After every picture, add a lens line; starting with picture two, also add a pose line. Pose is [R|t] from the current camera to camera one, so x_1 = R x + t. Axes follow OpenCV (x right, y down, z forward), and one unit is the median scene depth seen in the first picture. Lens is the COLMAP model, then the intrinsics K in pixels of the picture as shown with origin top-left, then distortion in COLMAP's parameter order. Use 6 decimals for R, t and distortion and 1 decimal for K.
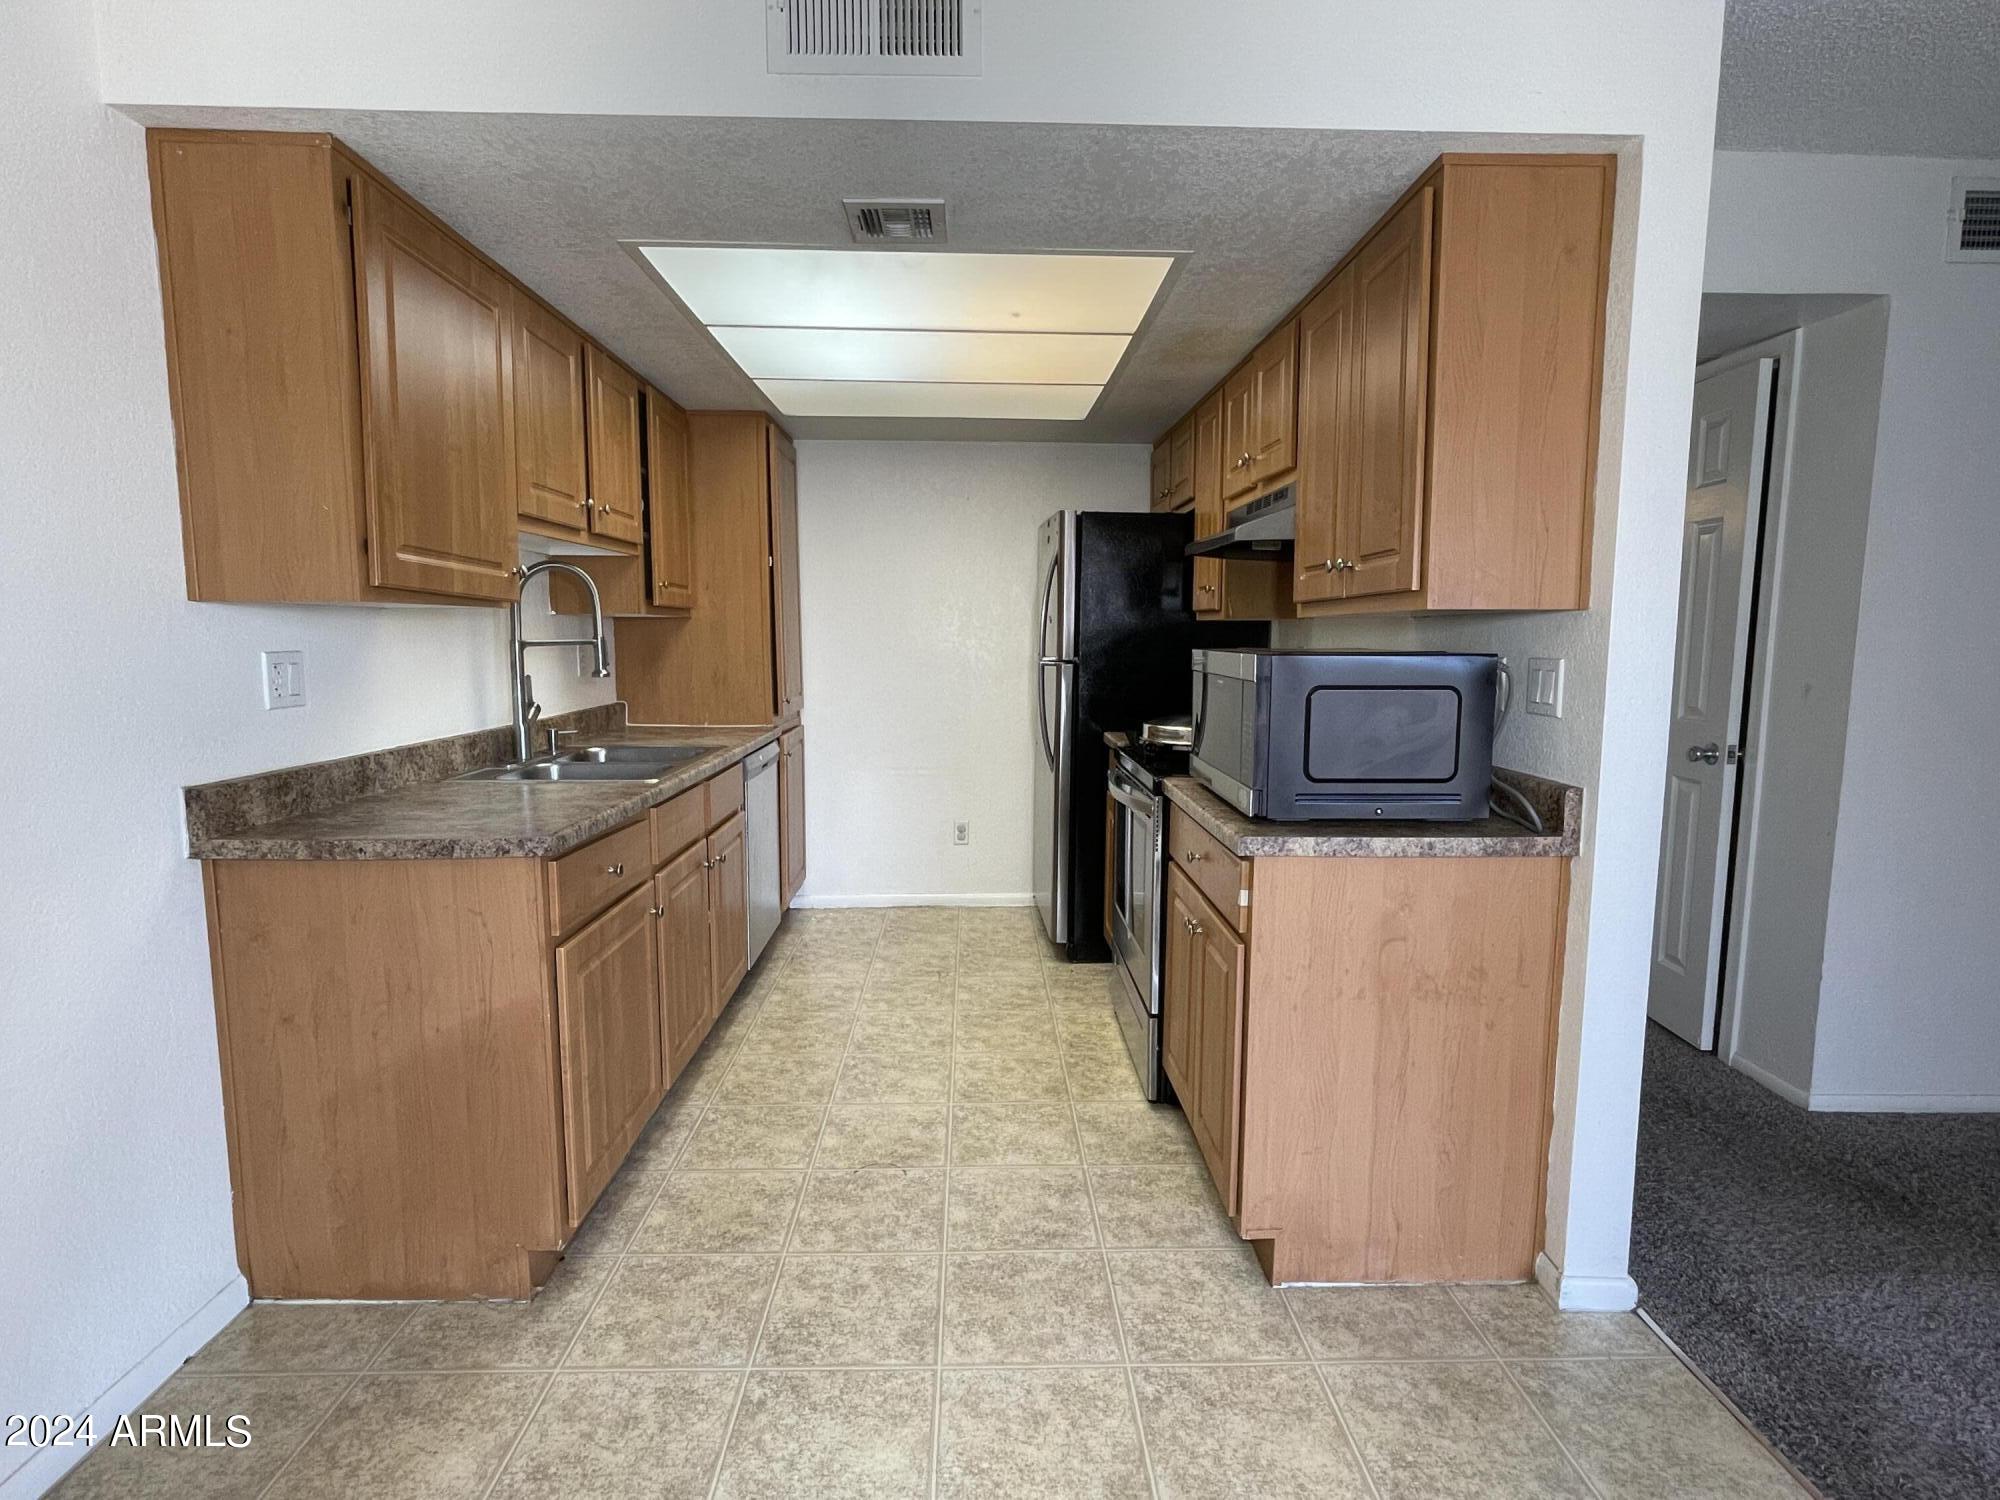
lens RADIAL K [[1020.9, 0, 1001.9], [0, 1020.9, 749.4], [0, 0, 1]] dist [-0.003381, 0.002050]
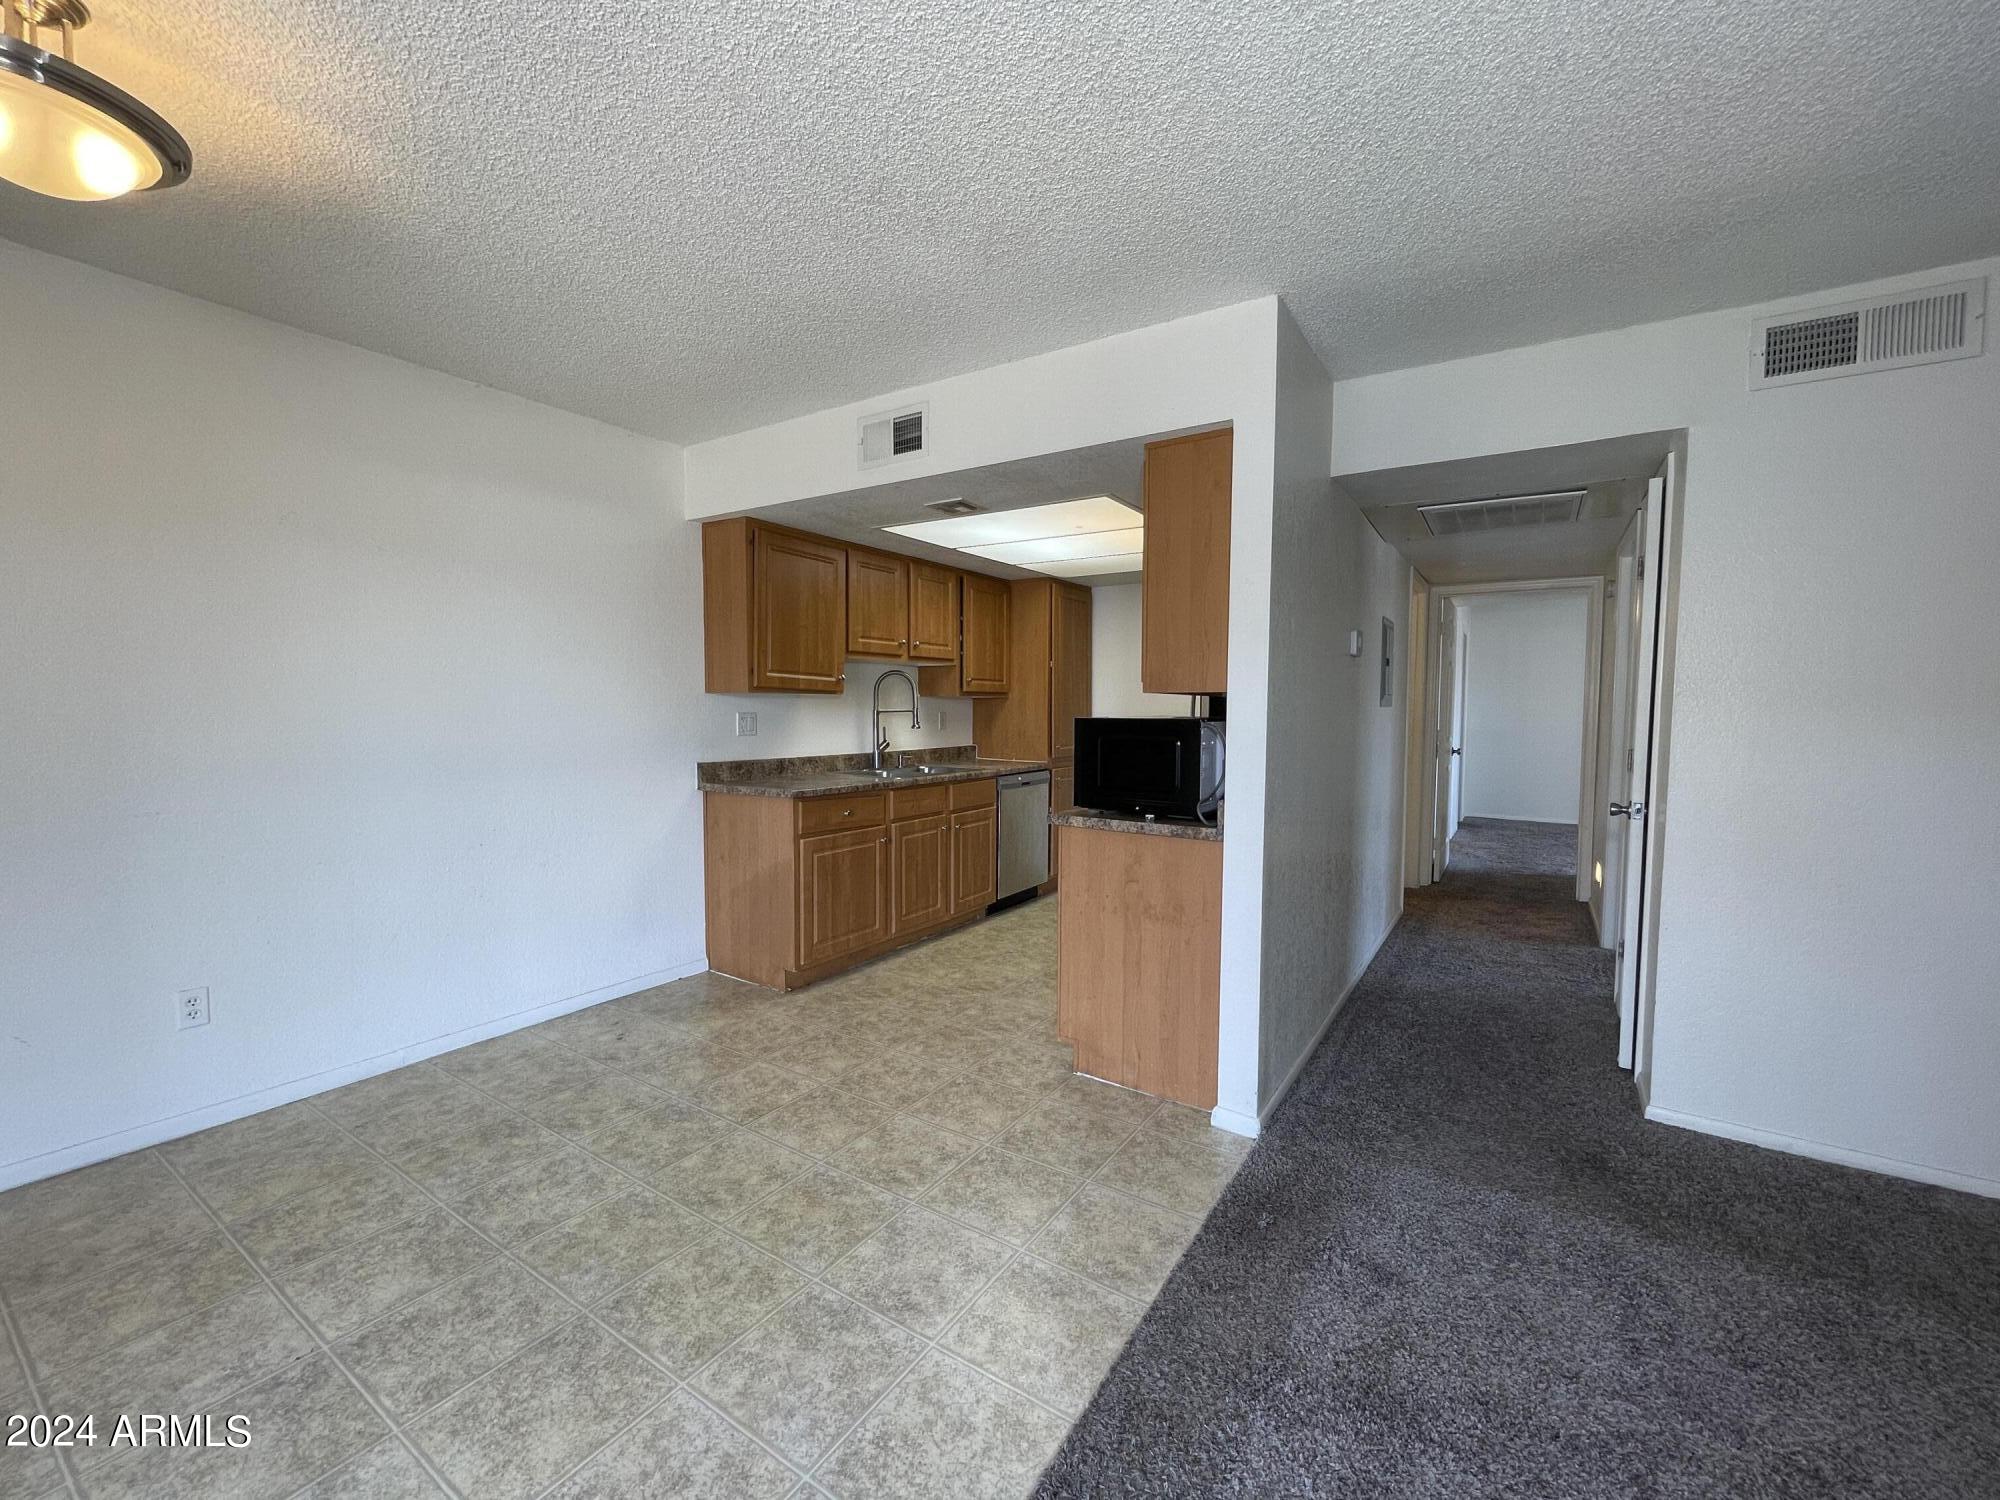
lens RADIAL K [[819.1, 0, 1002.5], [0, 819.1, 750.2], [0, 0, 1]] dist [-0.003039, 0.001184]
pose [[0.820223, 0.031950, -0.571151, 0.678582], [-0.067364, 0.996887, -0.040975, 0.024477], [0.568063, 0.072084, 0.819822, -0.195174]]
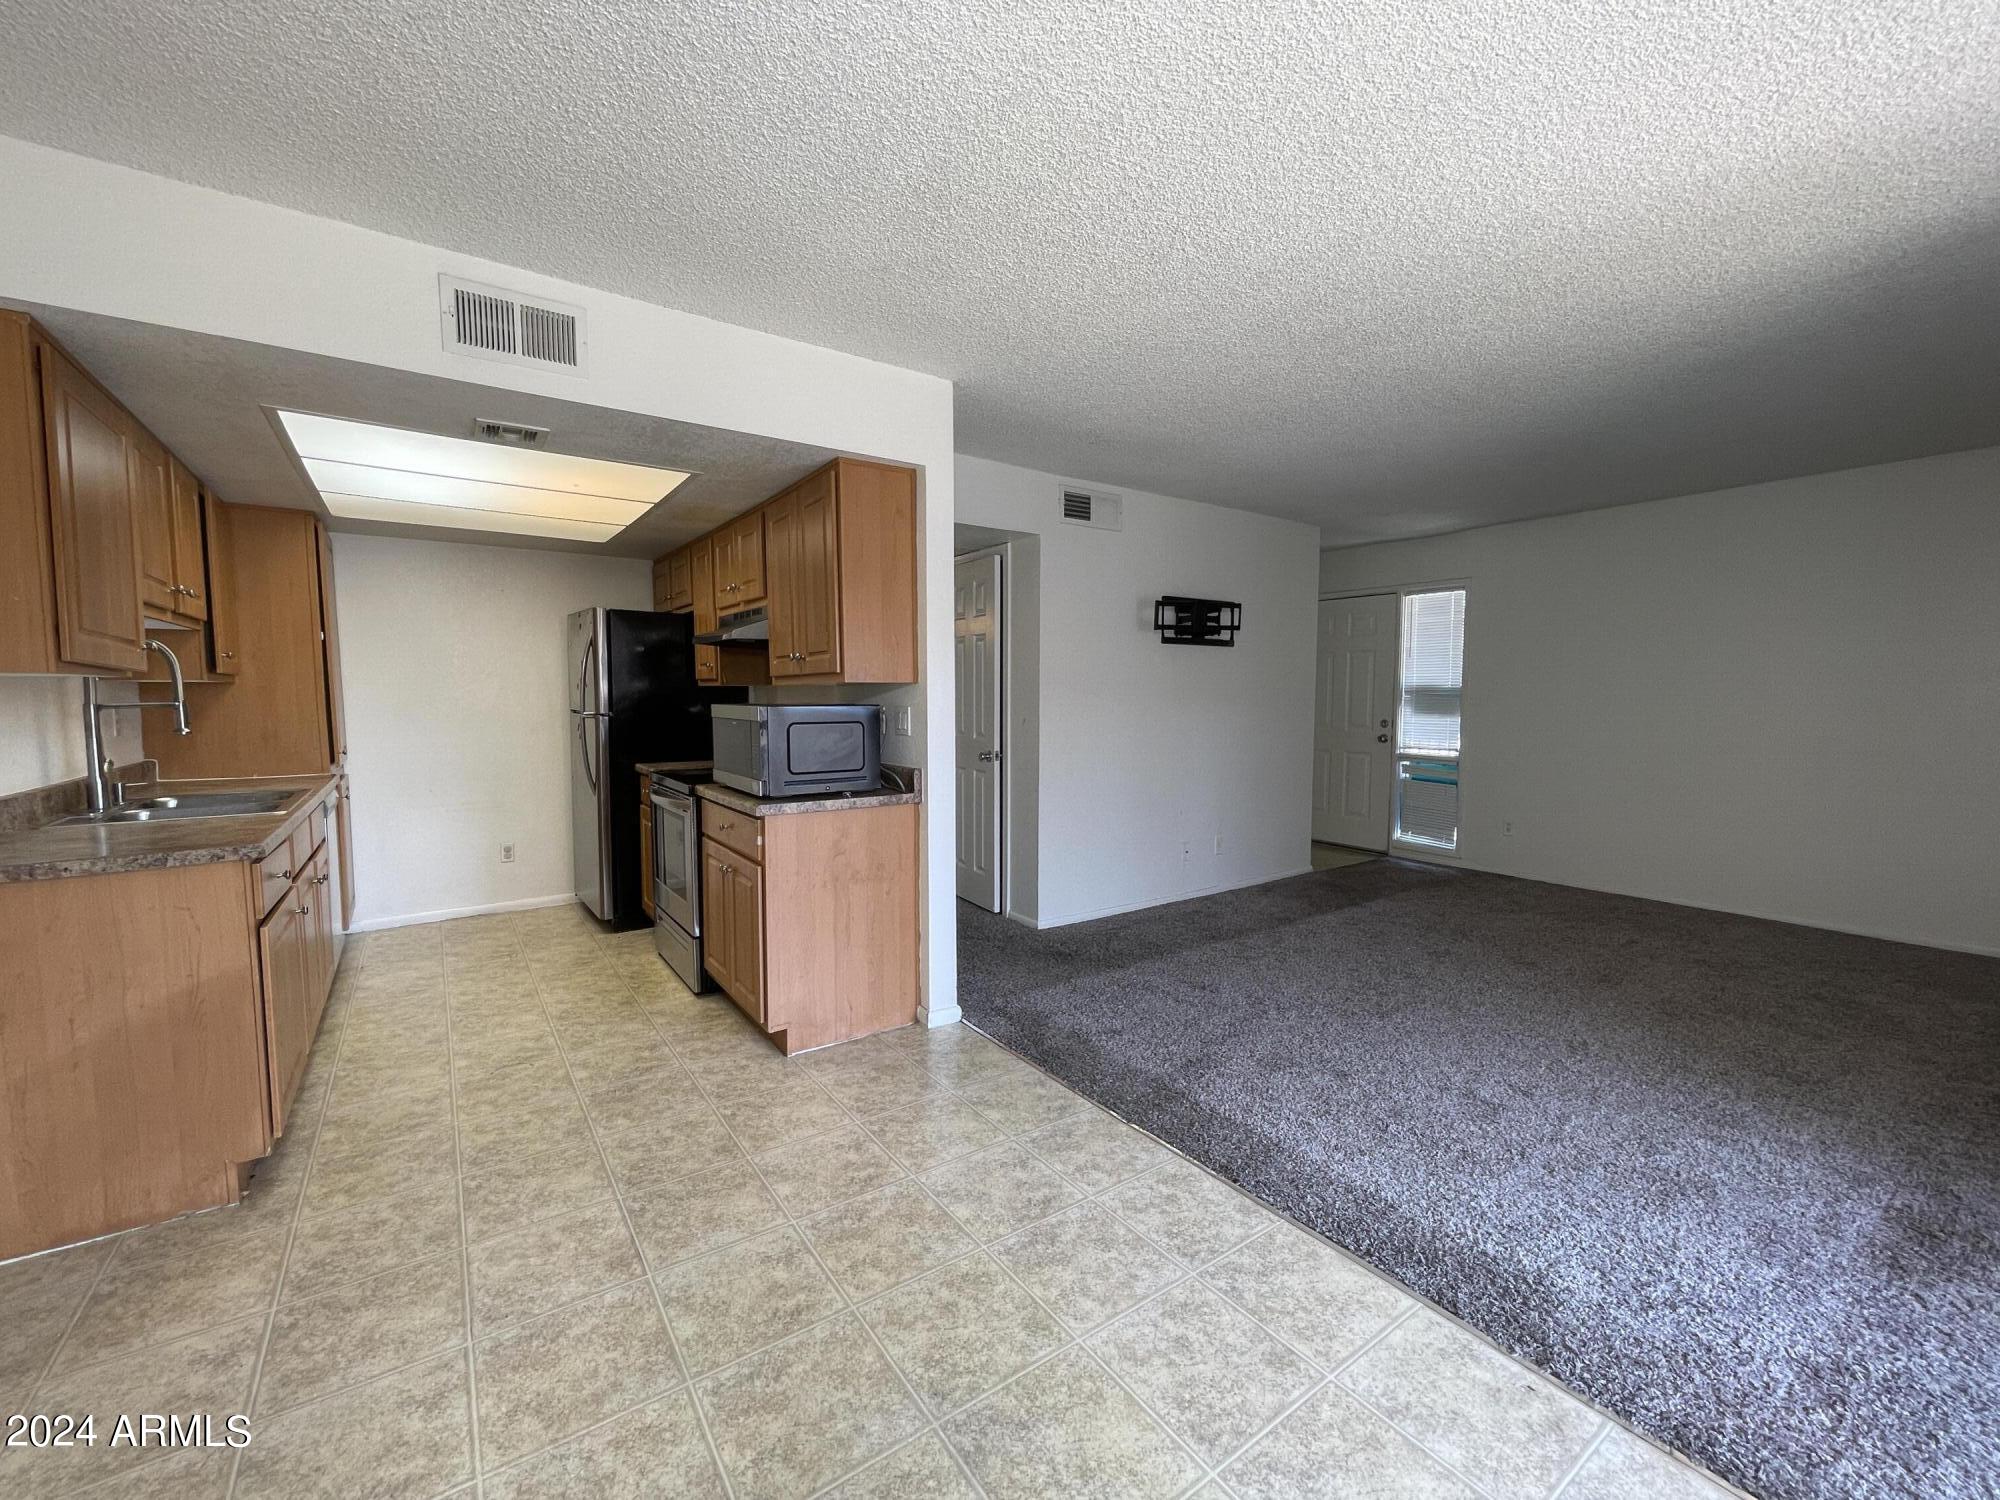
lens RADIAL K [[819.1, 0, 1000.5], [0, 819.1, 753.4], [0, 0, 1]] dist [-0.003039, 0.001184]
pose [[0.834907, -0.044205, 0.548614, -0.134523], [0.066023, 0.997616, -0.020094, 0.033189], [-0.546417, 0.052997, 0.835834, -0.311985]]
